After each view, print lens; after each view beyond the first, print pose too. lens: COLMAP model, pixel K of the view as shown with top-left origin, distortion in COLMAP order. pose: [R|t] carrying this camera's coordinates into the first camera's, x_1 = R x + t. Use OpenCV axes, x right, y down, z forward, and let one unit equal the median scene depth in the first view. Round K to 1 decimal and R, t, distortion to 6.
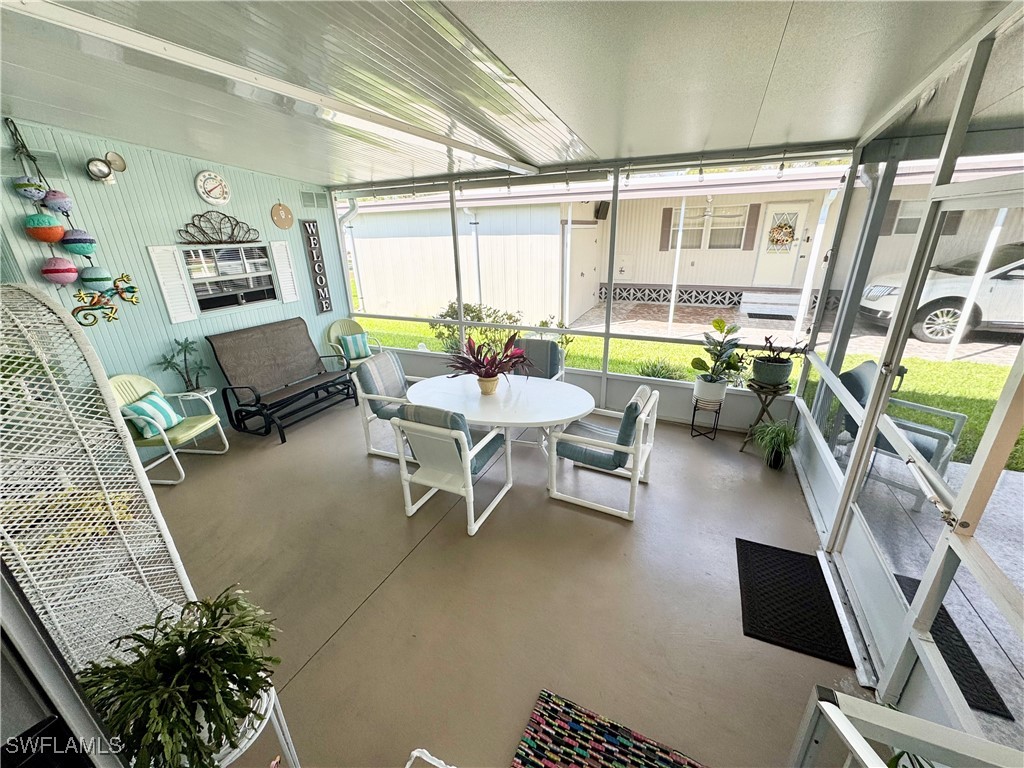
lens RADIAL K [[406.2, 0, 514.3], [0, 406.2, 382.4], [0, 0, 1]] dist [-0.004544, 0.000664]
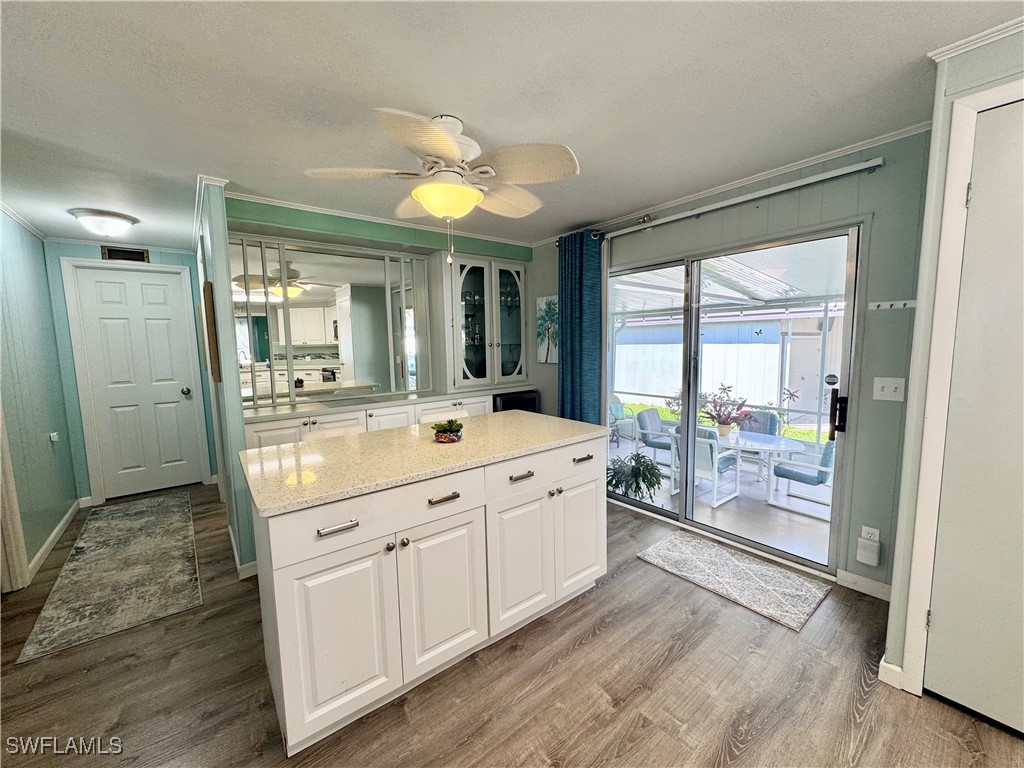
lens RADIAL K [[406.2, 0, 508.5], [0, 406.2, 386.5], [0, 0, 1]] dist [-0.004544, 0.000664]
pose [[0.886397, 0.058898, -0.459164, -0.071592], [-0.168875, 0.964660, -0.202267, 0.234463], [0.431024, 0.256830, 0.865018, -0.601332]]
